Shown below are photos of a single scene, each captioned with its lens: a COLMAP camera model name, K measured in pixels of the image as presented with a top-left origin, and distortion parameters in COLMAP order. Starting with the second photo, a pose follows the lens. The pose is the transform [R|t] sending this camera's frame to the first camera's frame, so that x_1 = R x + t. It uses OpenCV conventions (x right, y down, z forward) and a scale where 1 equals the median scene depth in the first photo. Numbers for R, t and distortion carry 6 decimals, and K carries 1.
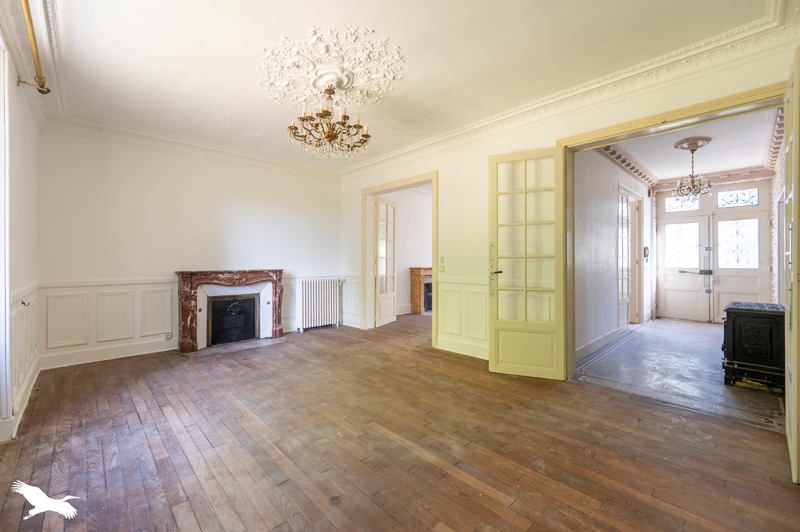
lens RADIAL K [[328.2, 0, 397.8], [0, 328.2, 262.2], [0, 0, 1]] dist [-0.002562, 0.000119]
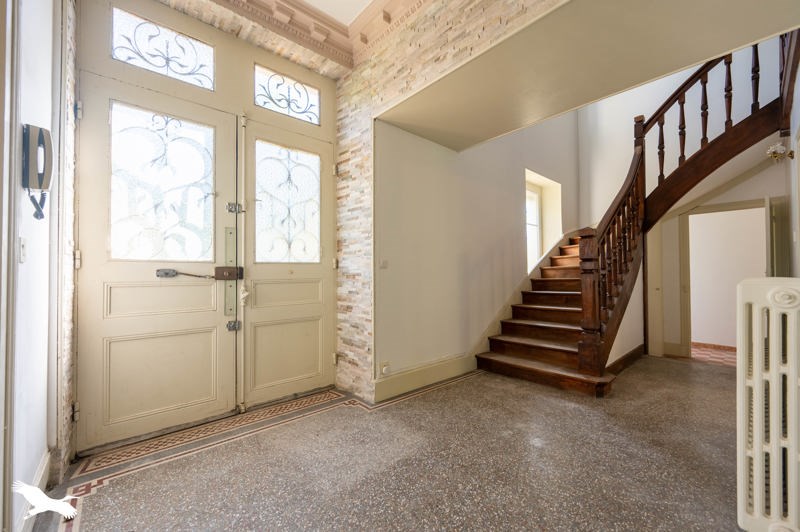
lens RADIAL K [[328.2, 0, 403.2], [0, 328.2, 263.9], [0, 0, 1]] dist [-0.002562, 0.000119]
pose [[0.034209, 0.011206, 0.999352, 0.591843], [-0.006369, 0.999919, -0.010994, 0.023332], [-0.999394, -0.005989, 0.034278, 0.798356]]
